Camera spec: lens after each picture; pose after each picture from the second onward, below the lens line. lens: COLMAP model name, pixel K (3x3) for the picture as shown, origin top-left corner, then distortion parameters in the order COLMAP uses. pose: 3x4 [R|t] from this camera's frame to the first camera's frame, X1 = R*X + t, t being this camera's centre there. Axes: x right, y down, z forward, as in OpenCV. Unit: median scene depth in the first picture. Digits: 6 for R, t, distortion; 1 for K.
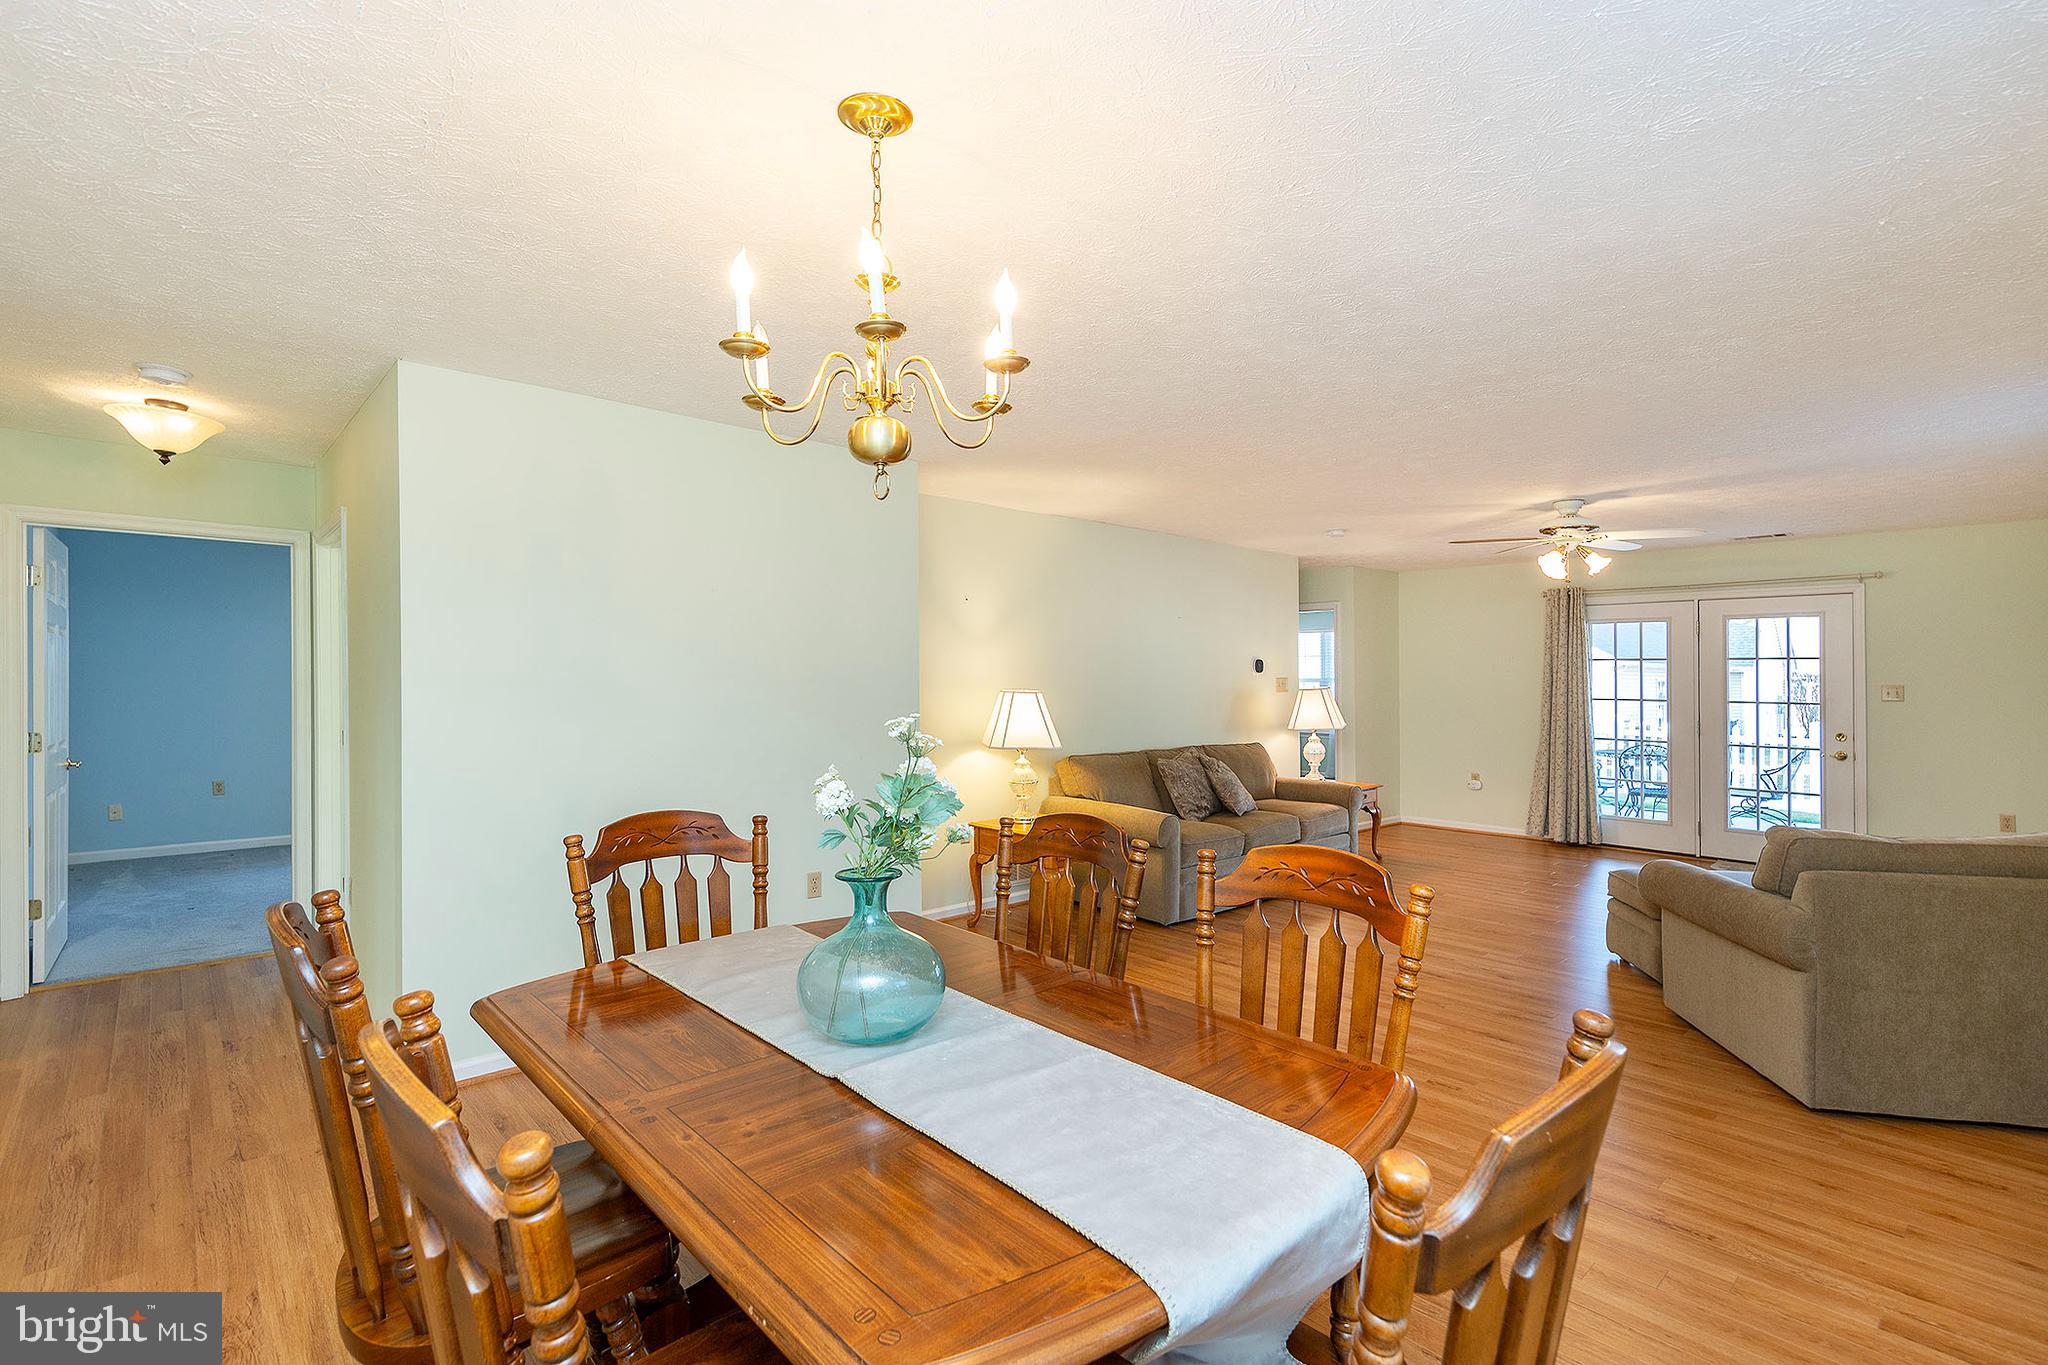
lens RADIAL K [[904.4, 0, 1024.3], [0, 904.4, 650.7], [0, 0, 1]] dist [0.008224, 0.000179]
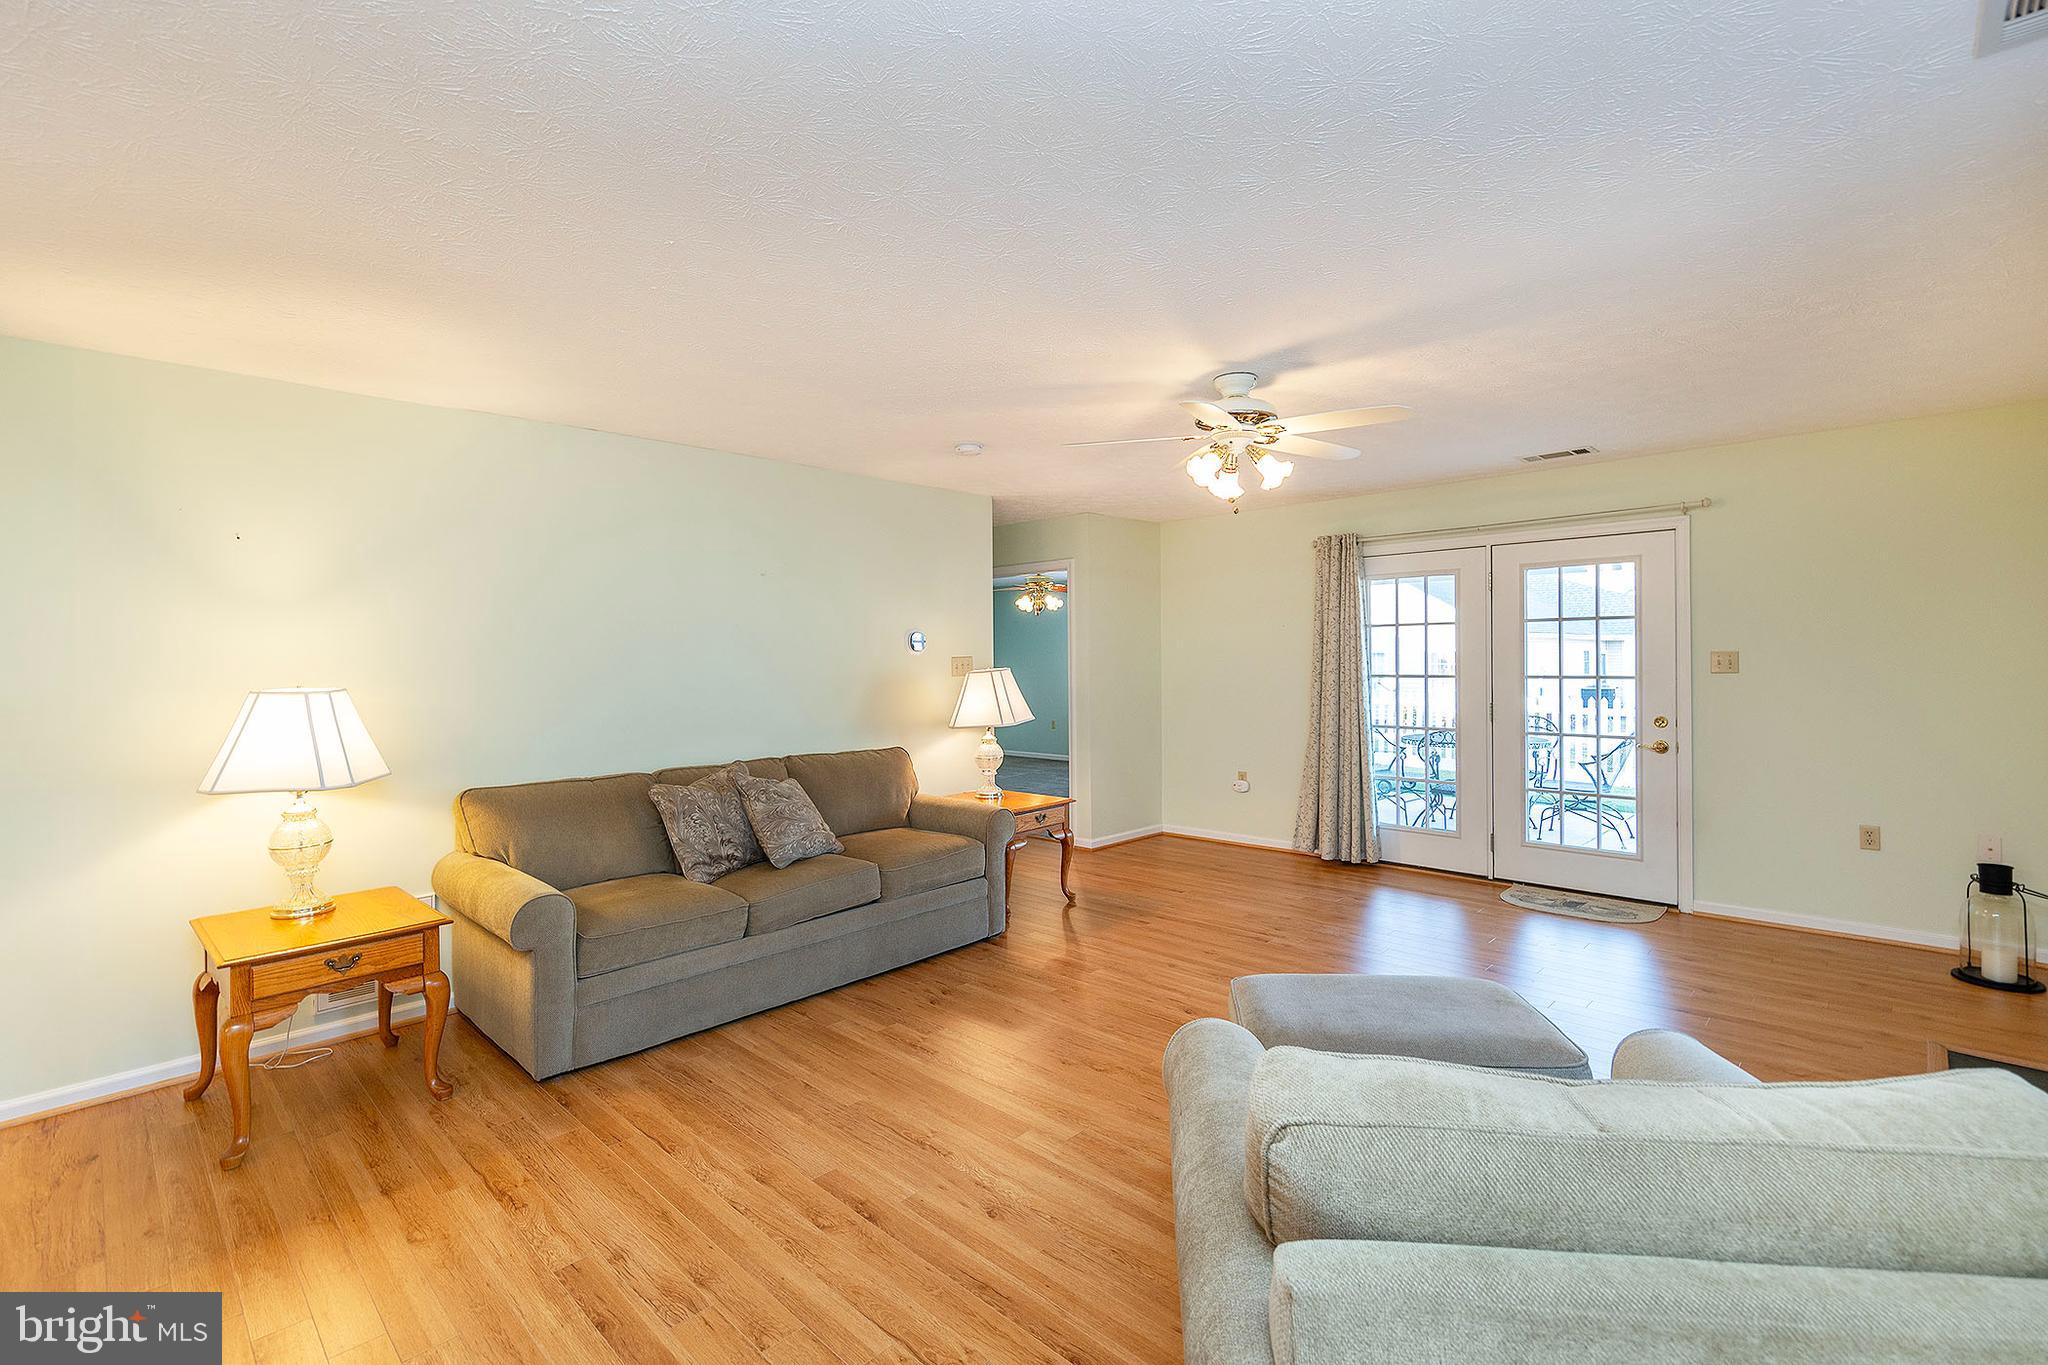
lens RADIAL K [[904.4, 0, 1020.4], [0, 904.4, 651.0], [0, 0, 1]] dist [0.008224, 0.000179]
pose [[0.997660, -0.016920, 0.066238, 0.302368], [0.015069, 0.999485, 0.028346, 0.006483], [-0.066683, -0.027281, 0.997401, 0.272175]]
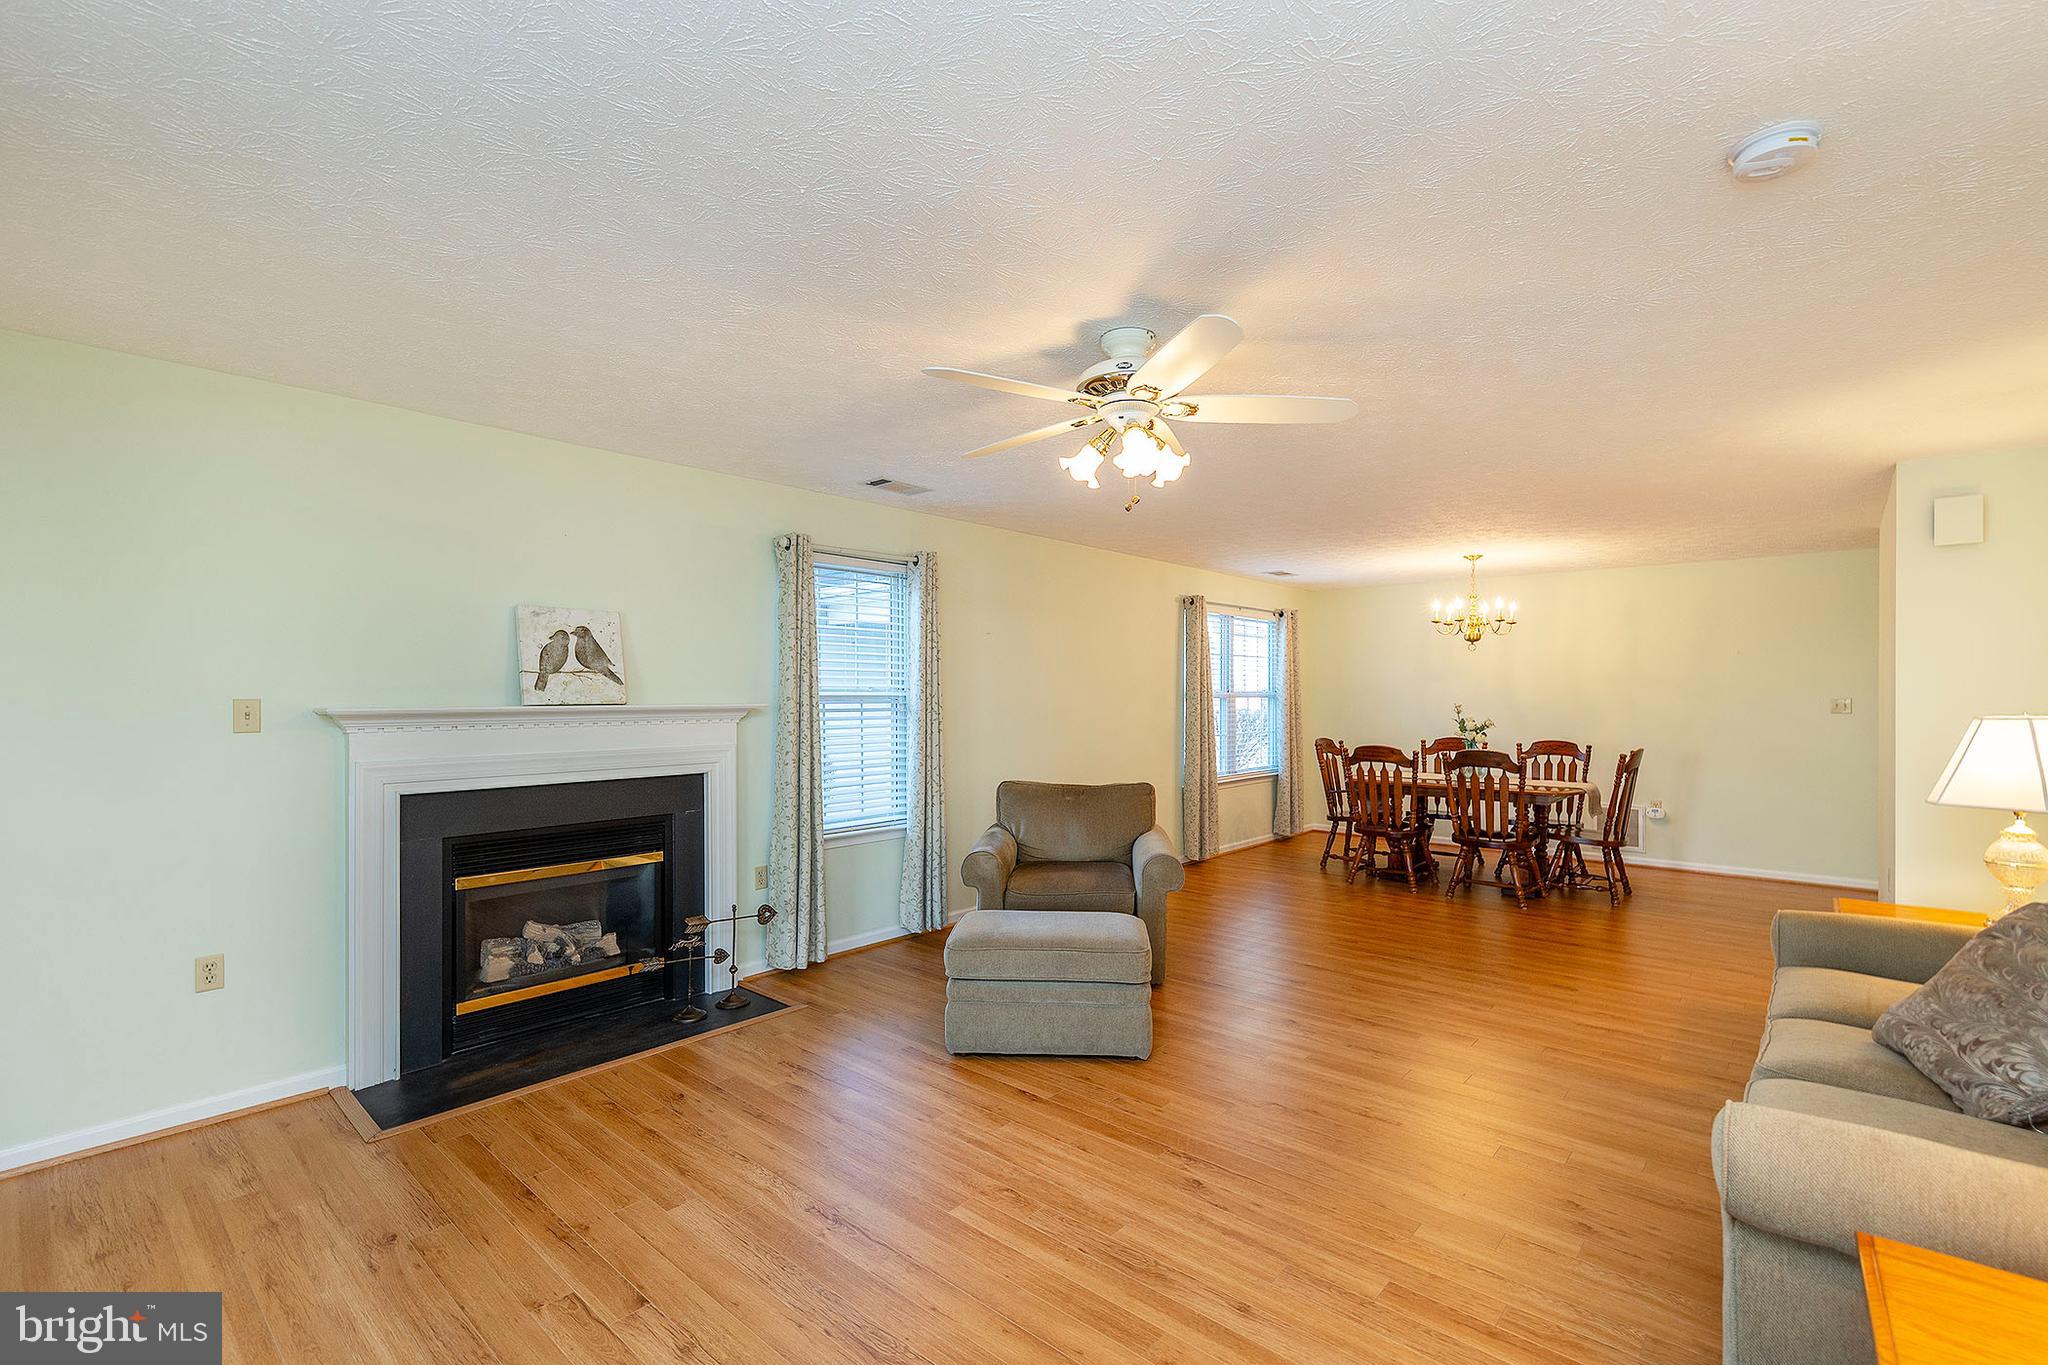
lens RADIAL K [[904.4, 0, 1014.8], [0, 904.4, 710.9], [0, 0, 1]] dist [0.008224, 0.000179]
pose [[-0.994352, -0.002095, -0.106112, 0.536911], [-0.000256, 0.999850, -0.017342, 0.037829], [0.106133, -0.017217, -0.994203, 1.117283]]
